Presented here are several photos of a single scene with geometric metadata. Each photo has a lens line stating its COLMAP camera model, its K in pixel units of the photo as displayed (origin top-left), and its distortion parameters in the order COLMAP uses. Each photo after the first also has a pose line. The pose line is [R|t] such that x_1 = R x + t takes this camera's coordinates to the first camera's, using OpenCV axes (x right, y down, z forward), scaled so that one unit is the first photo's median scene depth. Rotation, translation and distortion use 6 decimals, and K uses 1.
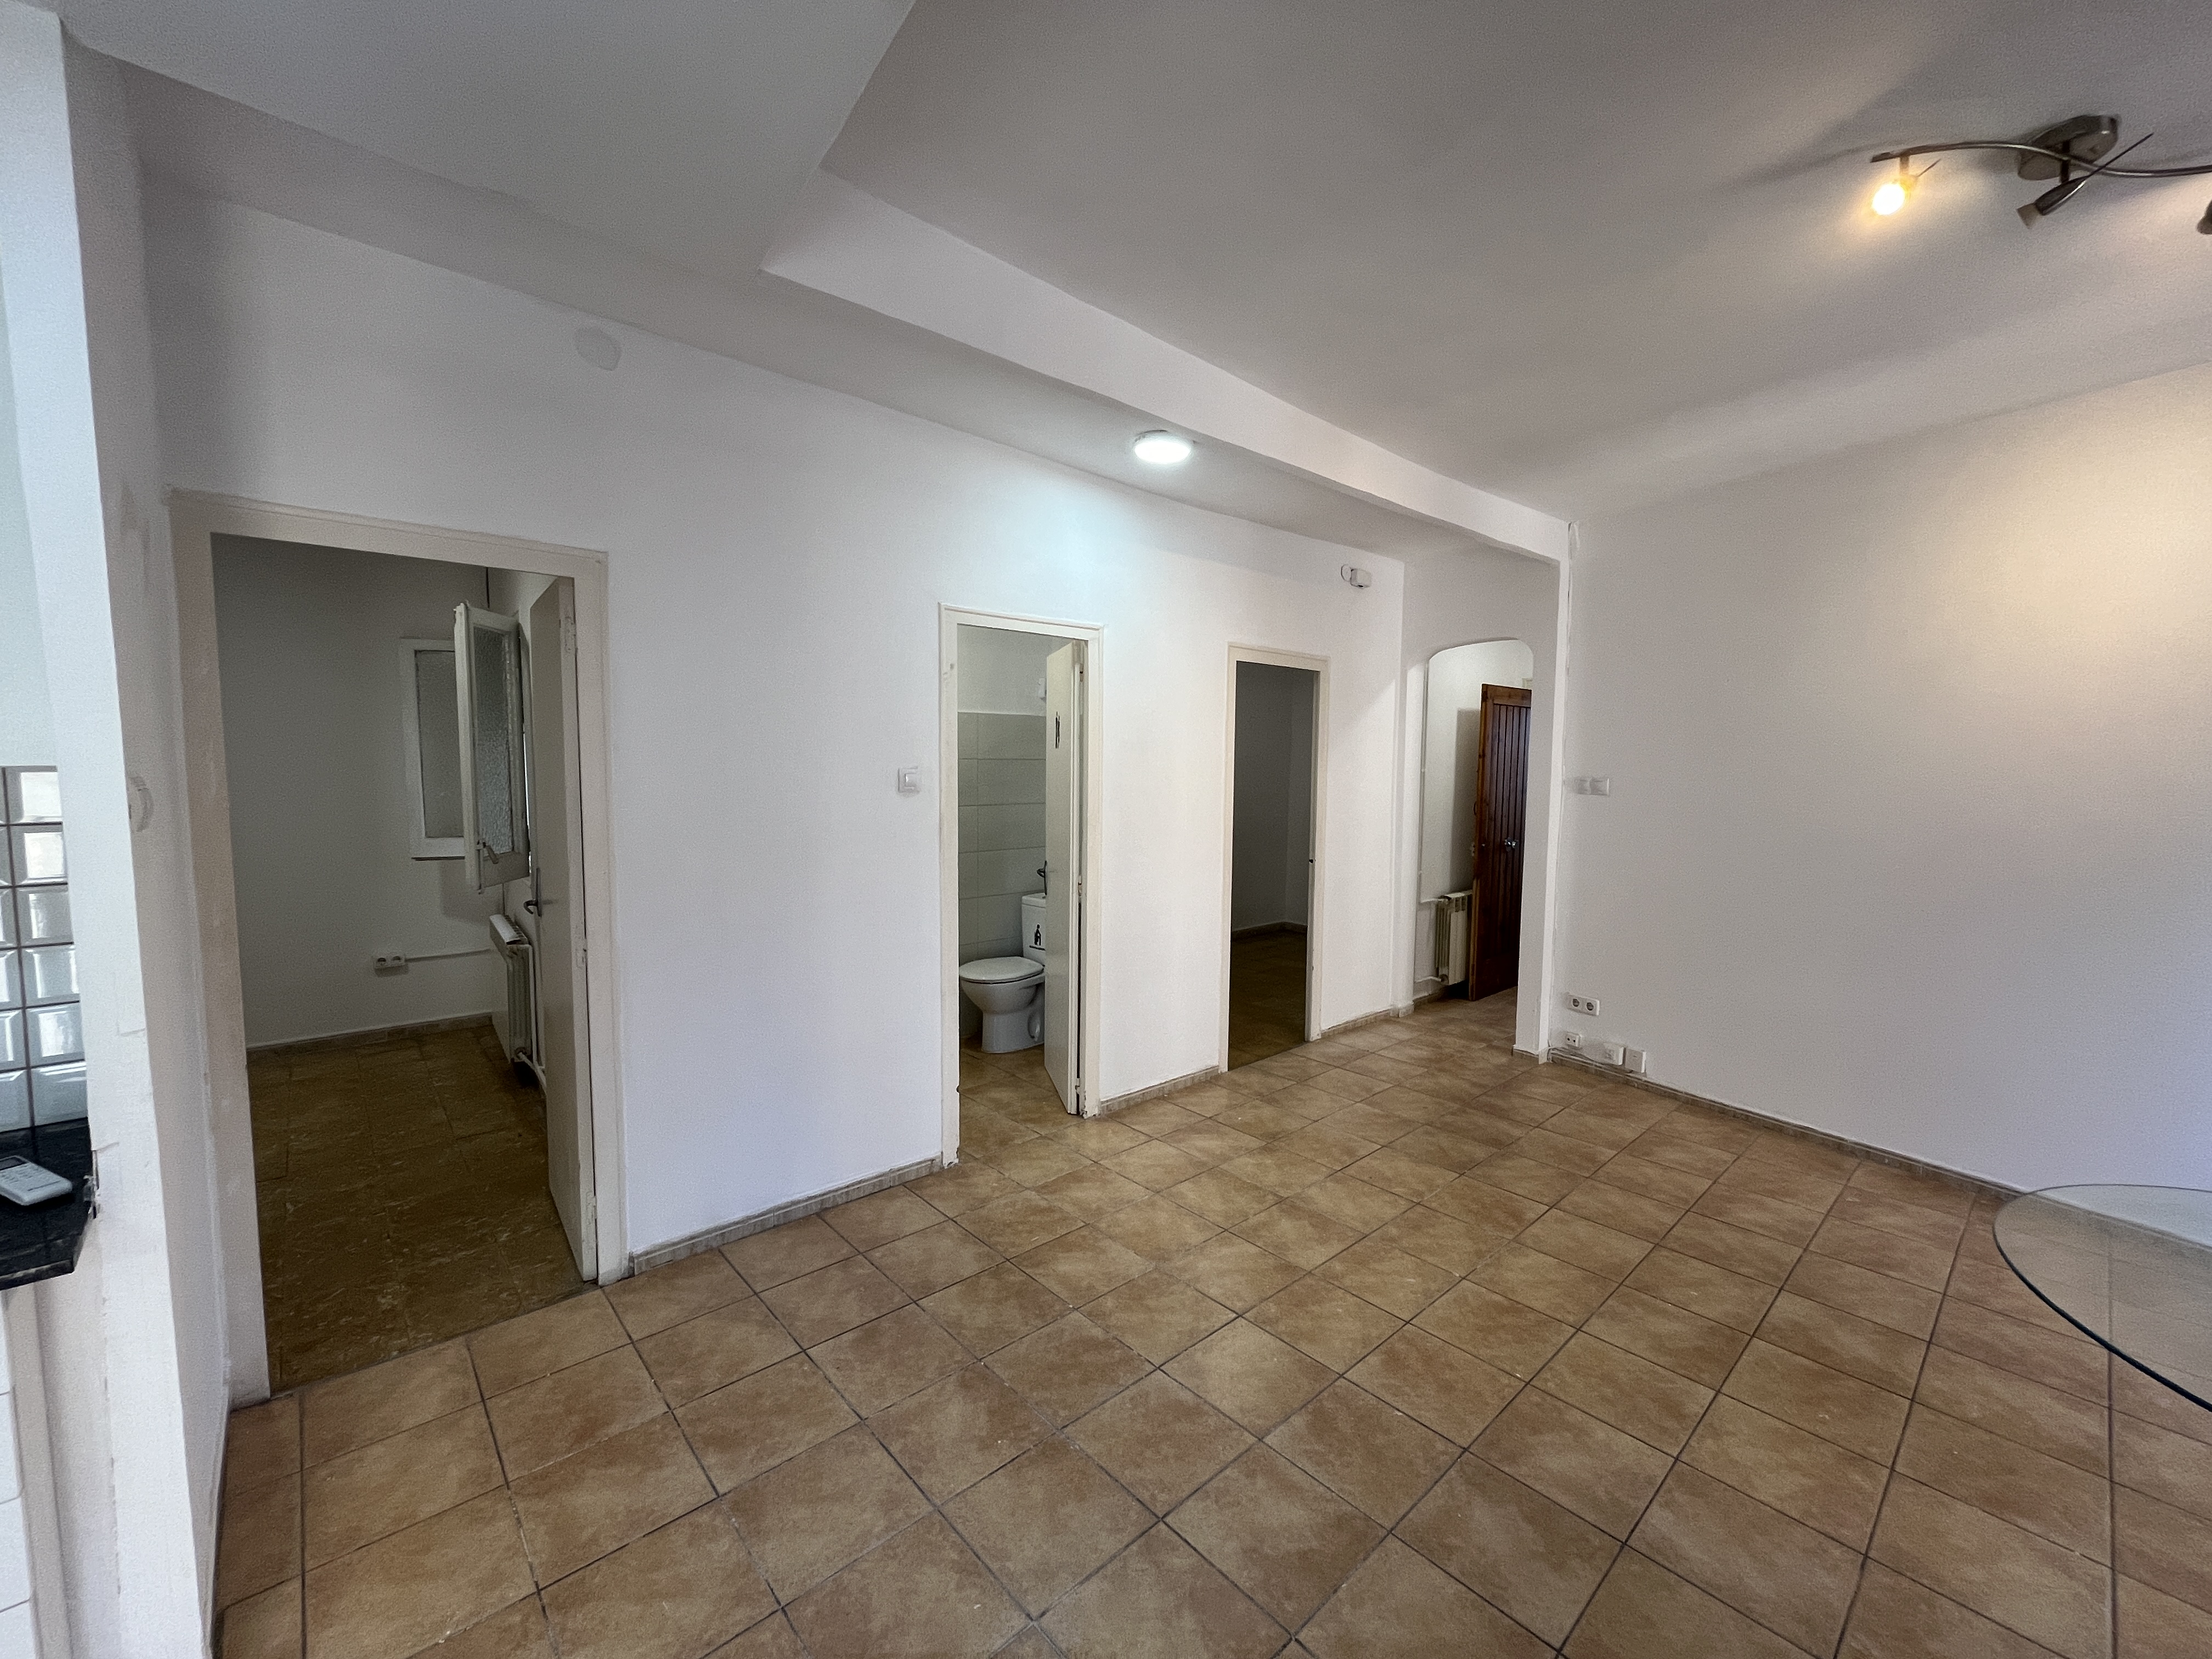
lens RADIAL K [[897.2, 0, 1102.5], [0, 897.2, 824.1], [0, 0, 1]] dist [-0.003457, 0.000354]
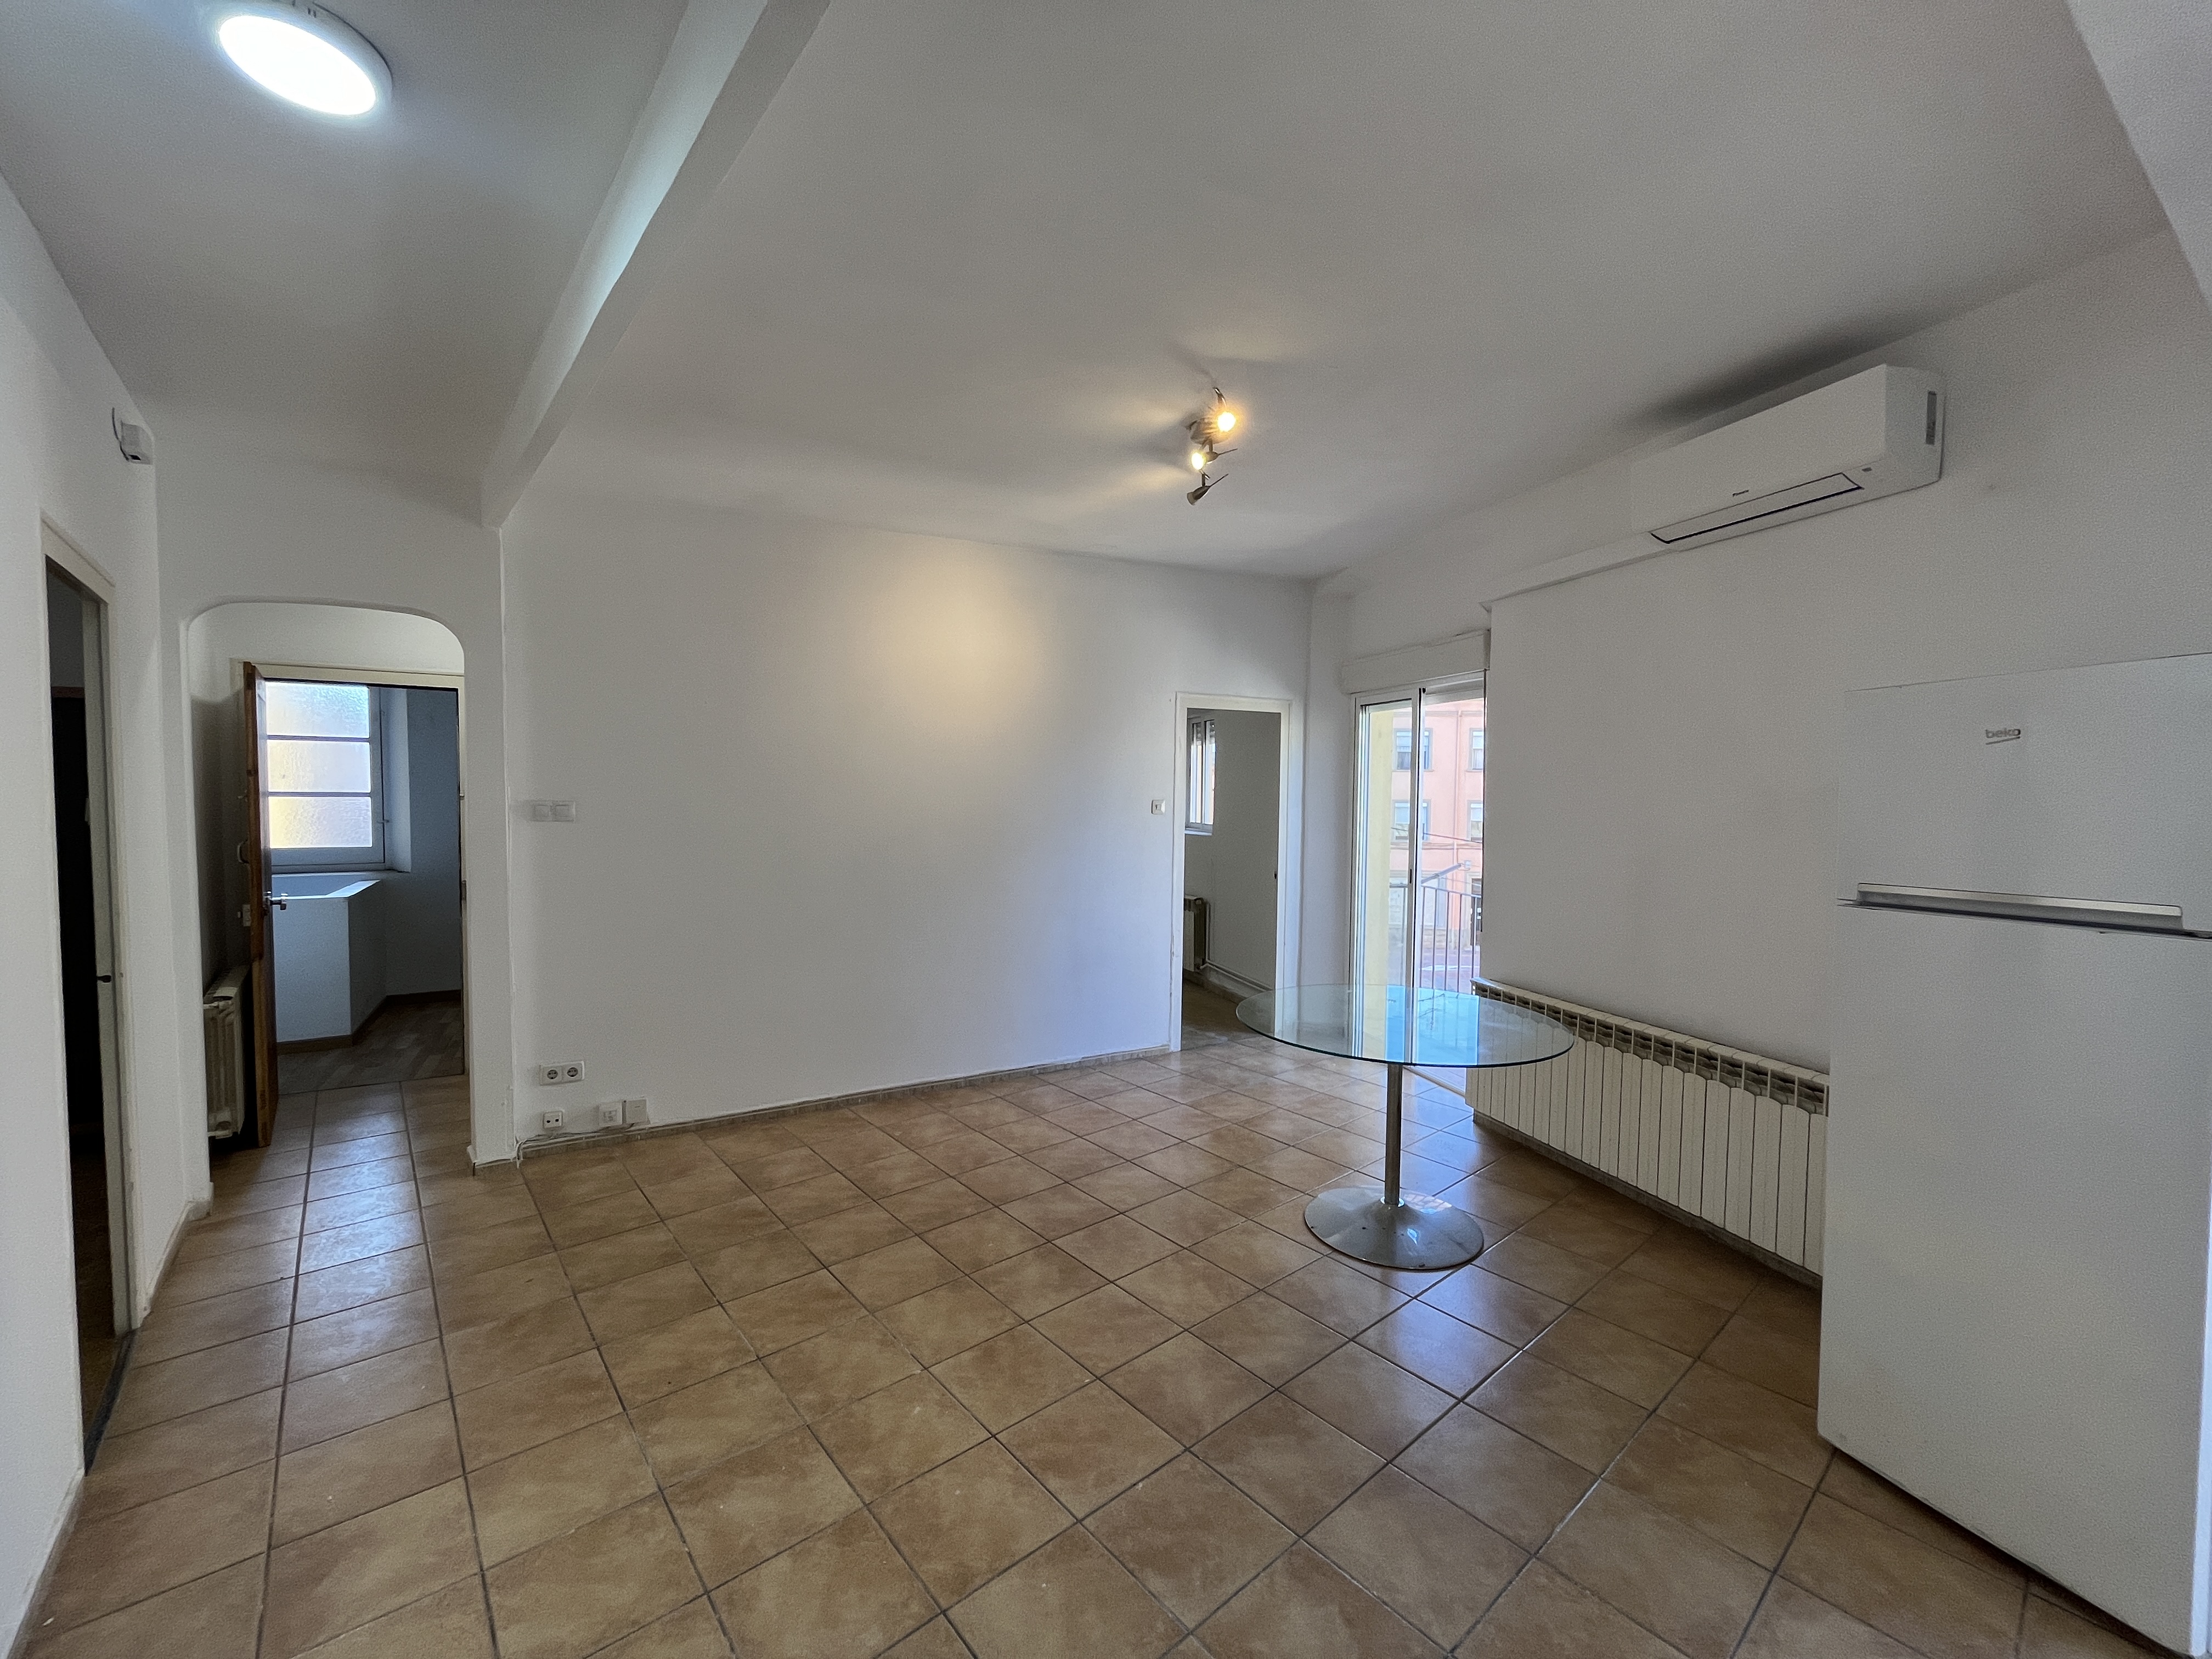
lens RADIAL K [[897.2, 0, 1104.9], [0, 897.2, 828.5], [0, 0, 1]] dist [-0.003457, 0.000354]
pose [[0.033779, -0.053815, 0.997979, -0.384811], [0.066289, 0.996471, 0.051490, -0.050248], [-0.997229, 0.064415, 0.037227, 0.654437]]
